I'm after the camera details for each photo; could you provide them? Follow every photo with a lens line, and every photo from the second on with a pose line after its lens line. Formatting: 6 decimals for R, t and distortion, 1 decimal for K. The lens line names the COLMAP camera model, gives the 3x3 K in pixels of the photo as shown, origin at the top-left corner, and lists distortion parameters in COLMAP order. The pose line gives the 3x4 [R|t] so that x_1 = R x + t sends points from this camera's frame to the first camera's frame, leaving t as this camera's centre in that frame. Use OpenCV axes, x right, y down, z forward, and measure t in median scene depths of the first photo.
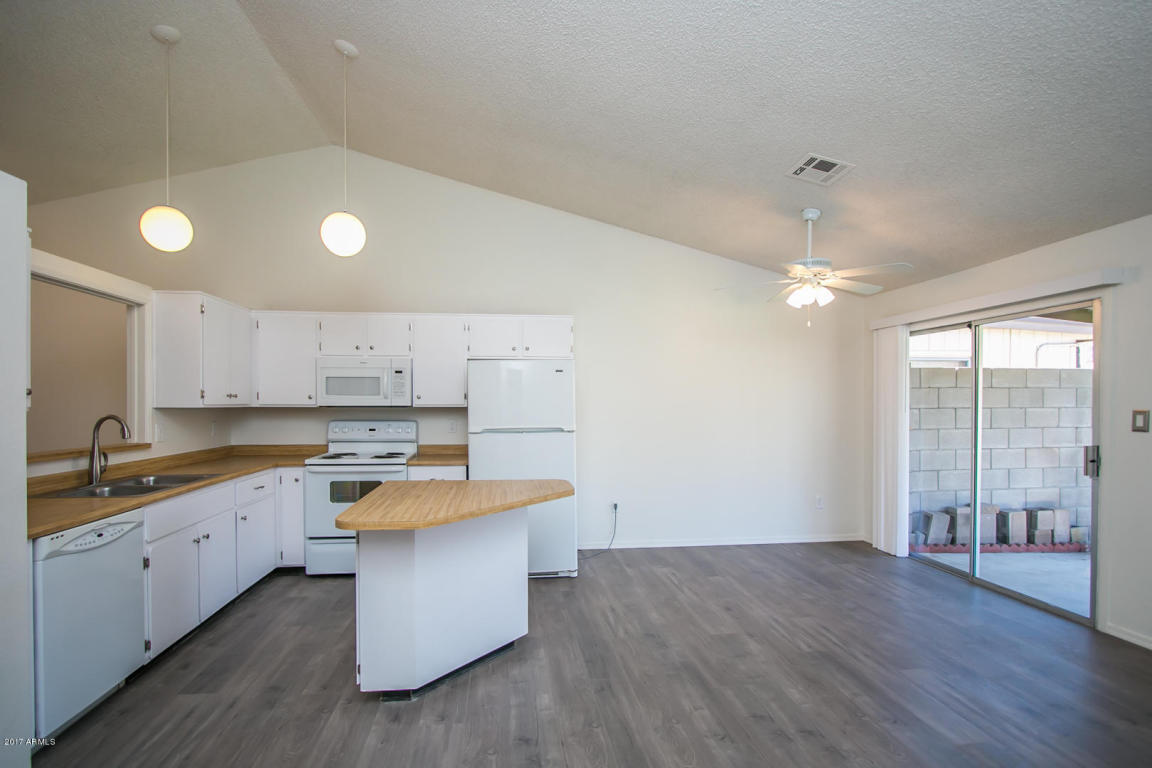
lens RADIAL K [[544.1, 0, 560.1], [0, 544.1, 409.4], [0, 0, 1]] dist [-0.010665, -0.000173]
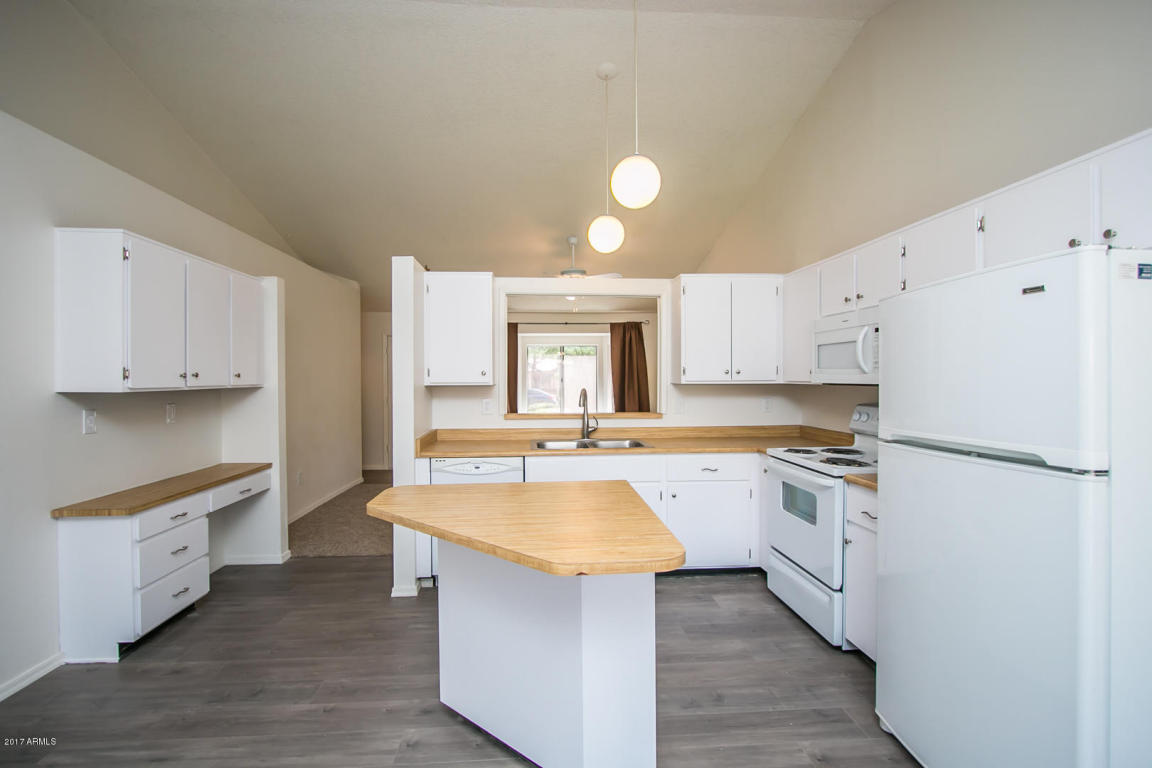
lens RADIAL K [[544.1, 0, 600.4], [0, 544.1, 394.4], [0, 0, 1]] dist [-0.010665, -0.000173]
pose [[-0.006045, 0.029961, -0.999533, 0.413176], [-0.013261, 0.999461, 0.030039, -0.012560], [0.999894, 0.013437, -0.005644, 0.870859]]
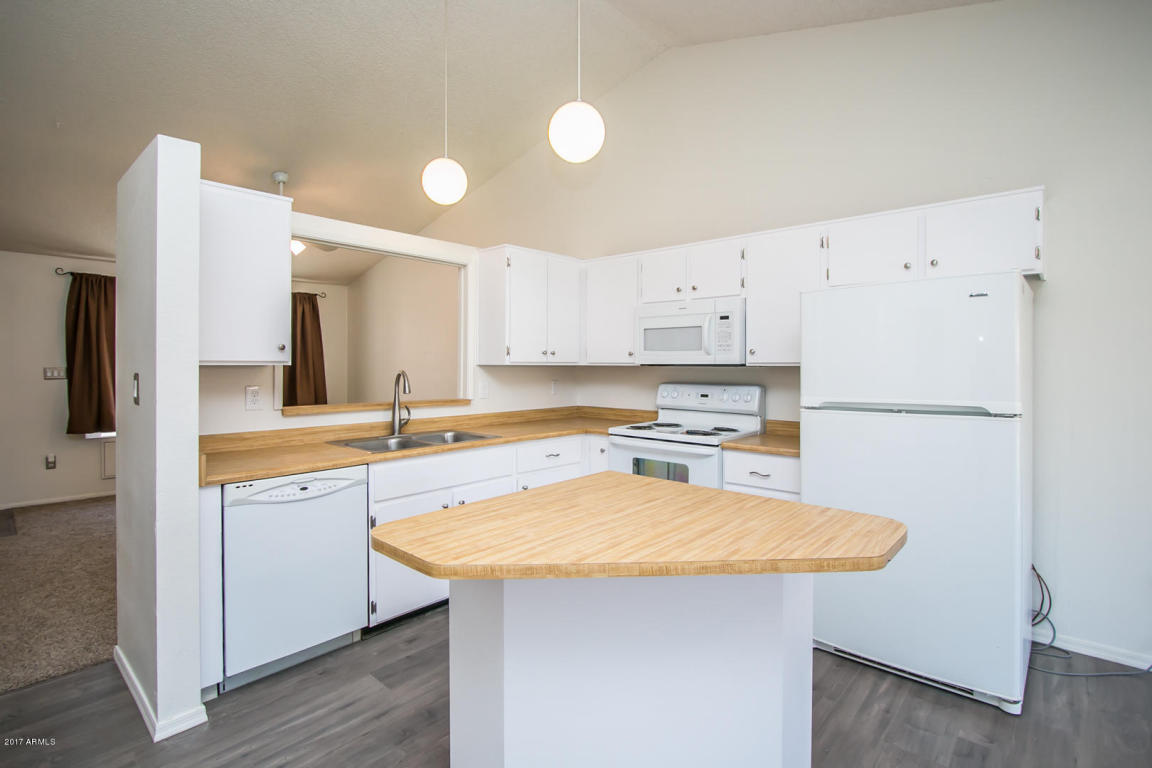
lens RADIAL K [[544.1, 0, 576.2], [0, 544.1, 379.5], [0, 0, 1]] dist [-0.010665, -0.000173]
pose [[0.665339, 0.018853, -0.746303, 0.148050], [-0.011956, 0.999822, 0.014599, 0.007078], [0.746445, -0.000791, 0.665446, 0.464368]]
